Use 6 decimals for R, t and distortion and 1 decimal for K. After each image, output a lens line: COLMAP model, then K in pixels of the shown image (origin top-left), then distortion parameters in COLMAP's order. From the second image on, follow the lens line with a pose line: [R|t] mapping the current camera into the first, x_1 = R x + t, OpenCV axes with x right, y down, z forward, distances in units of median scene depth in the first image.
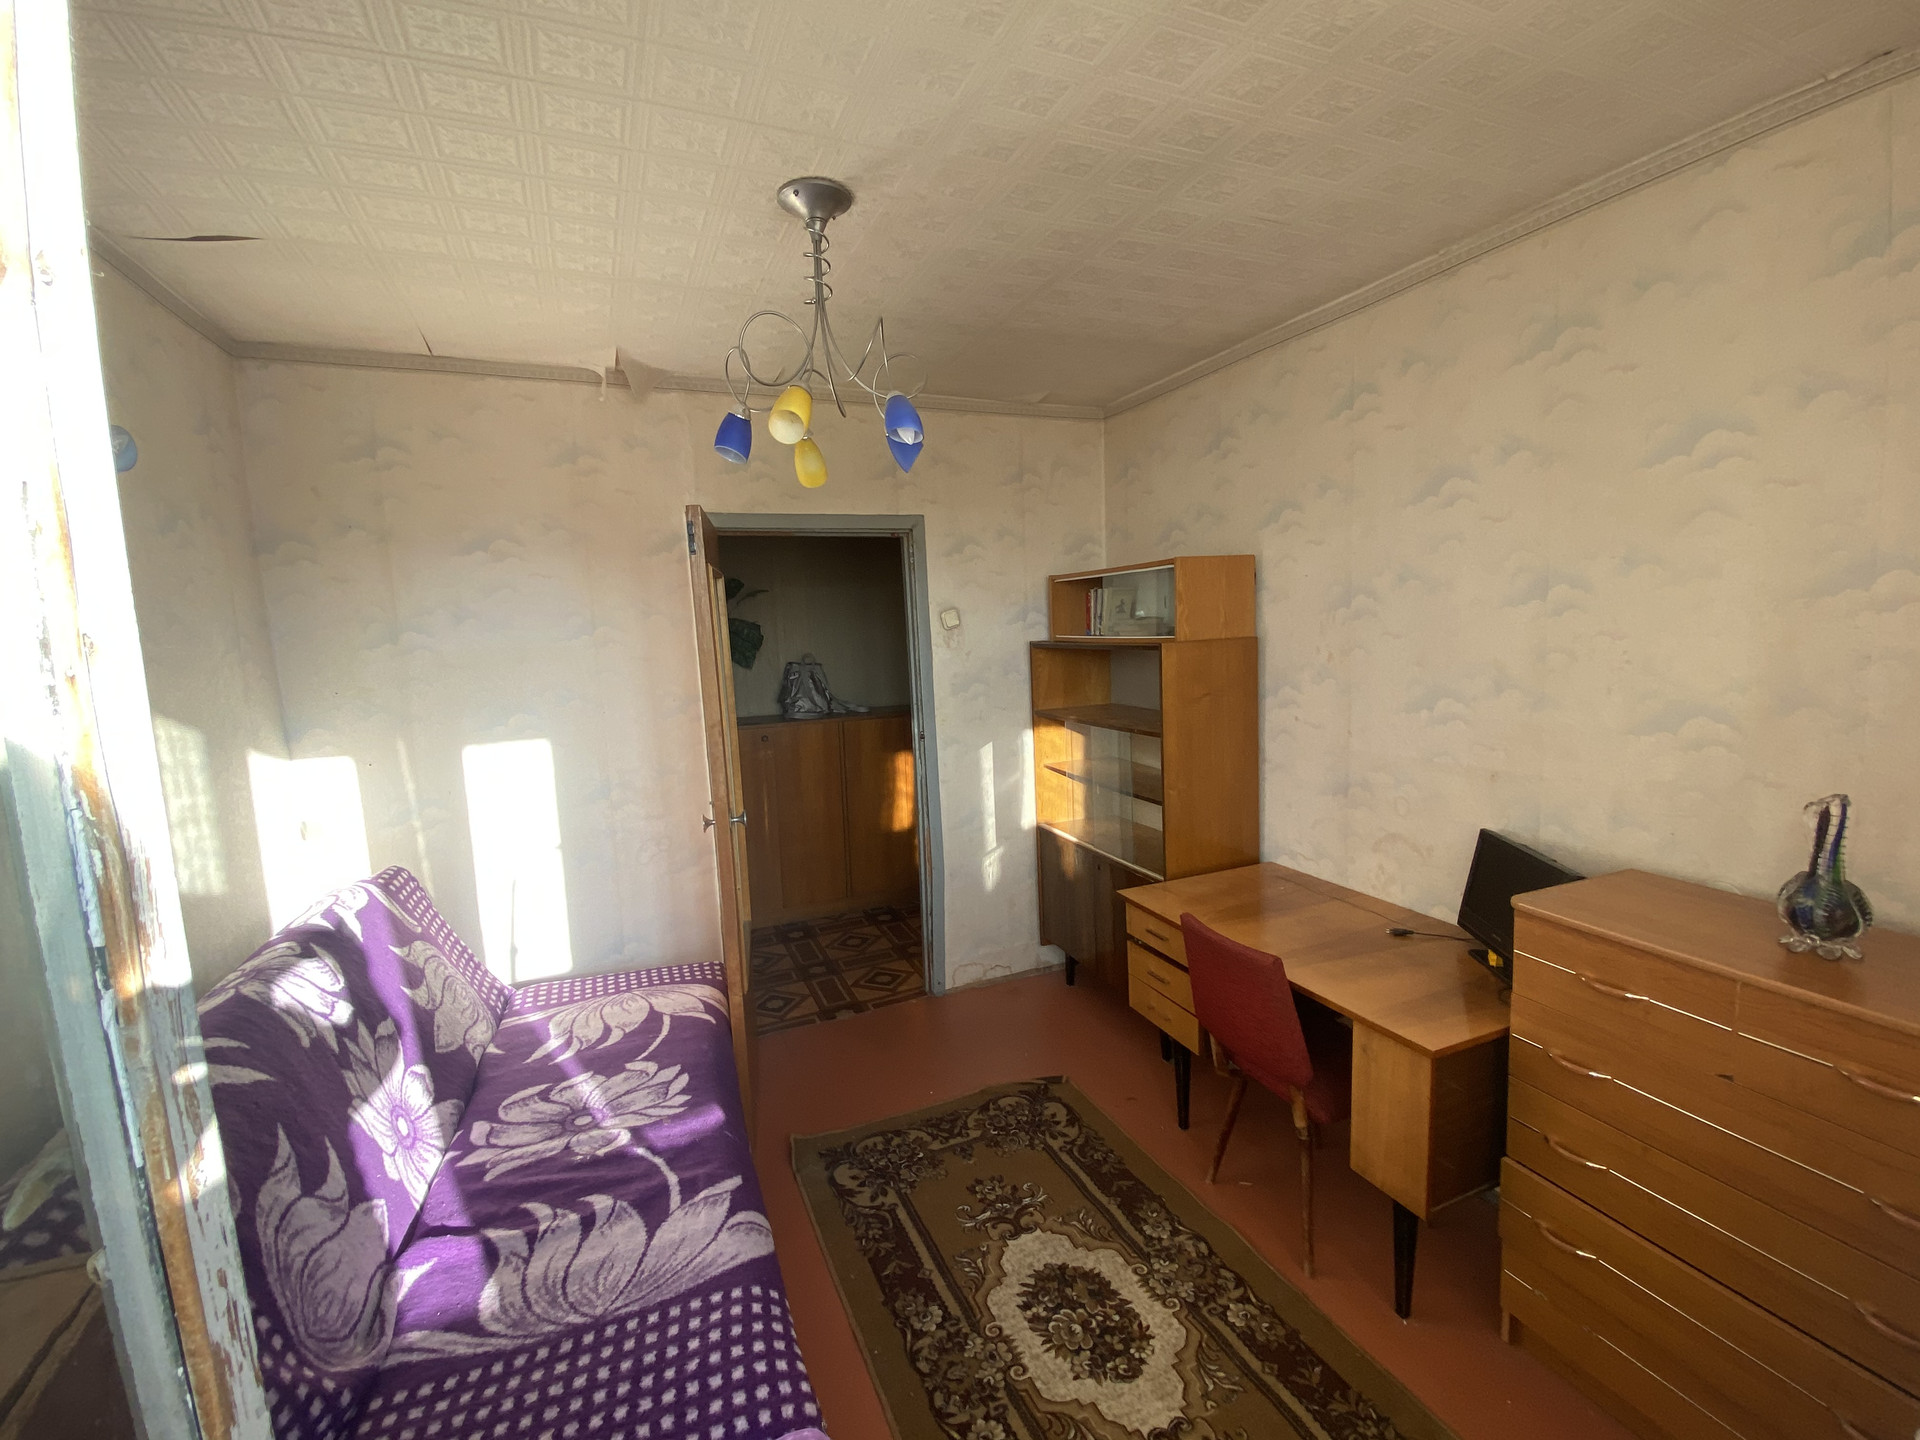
lens RADIAL K [[827.3, 0, 954.9], [0, 827.3, 721.6], [0, 0, 1]] dist [-0.000058, -0.000229]
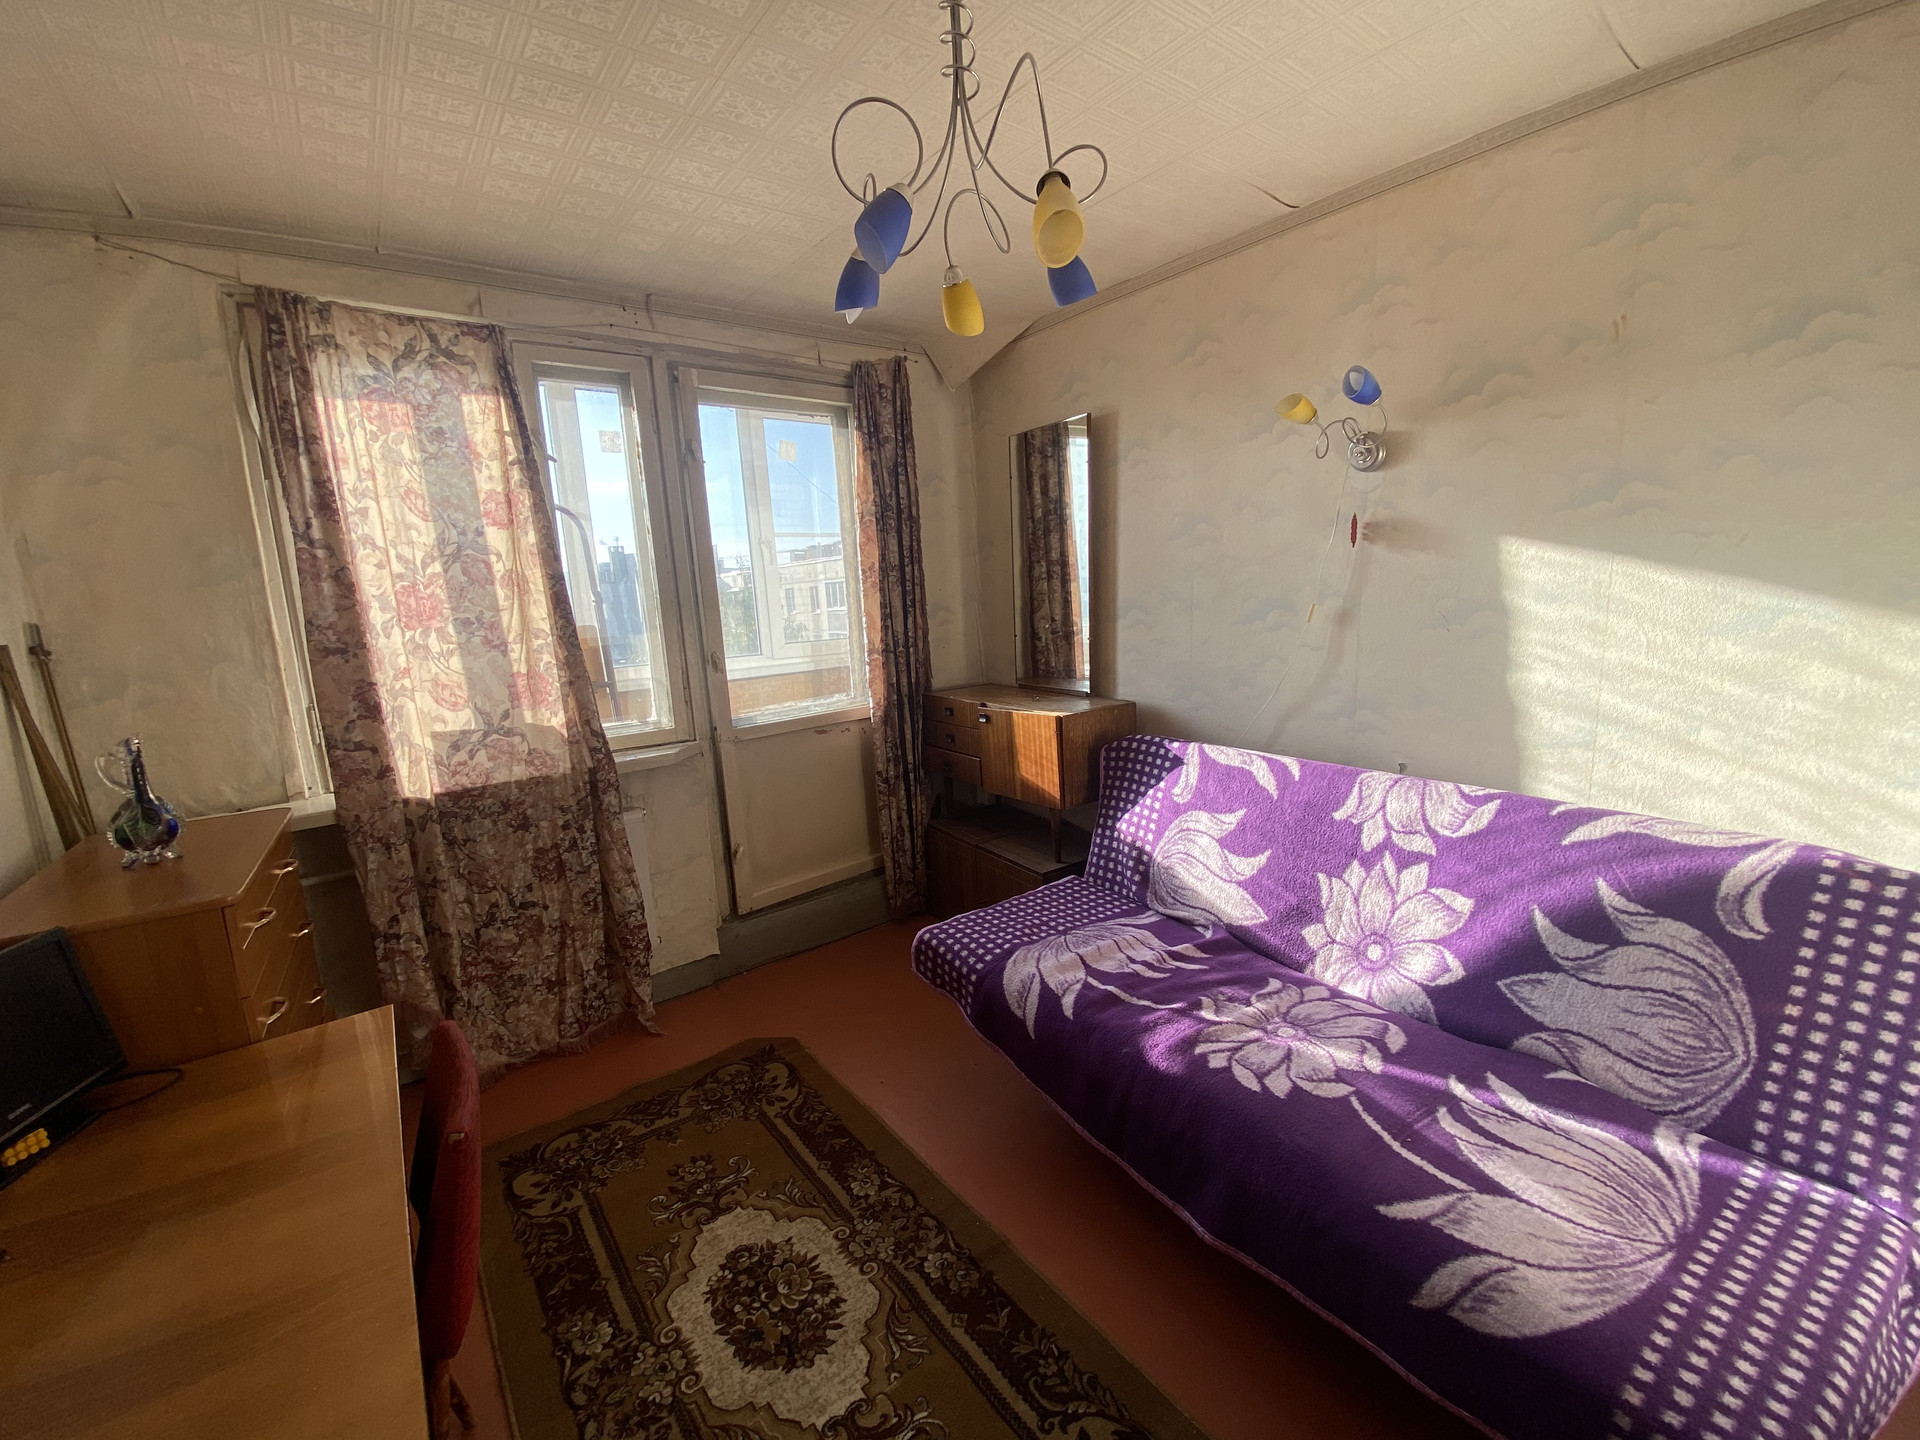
lens RADIAL K [[786.6, 0, 960.0], [0, 786.6, 720.0], [0, 0, 1]] dist [0.034527, -0.039680]
pose [[-0.965996, 0.126436, -0.225535, 0.067967], [0.056276, 0.954184, 0.293880, -0.141206], [0.252359, 0.271194, -0.928853, 1.614376]]
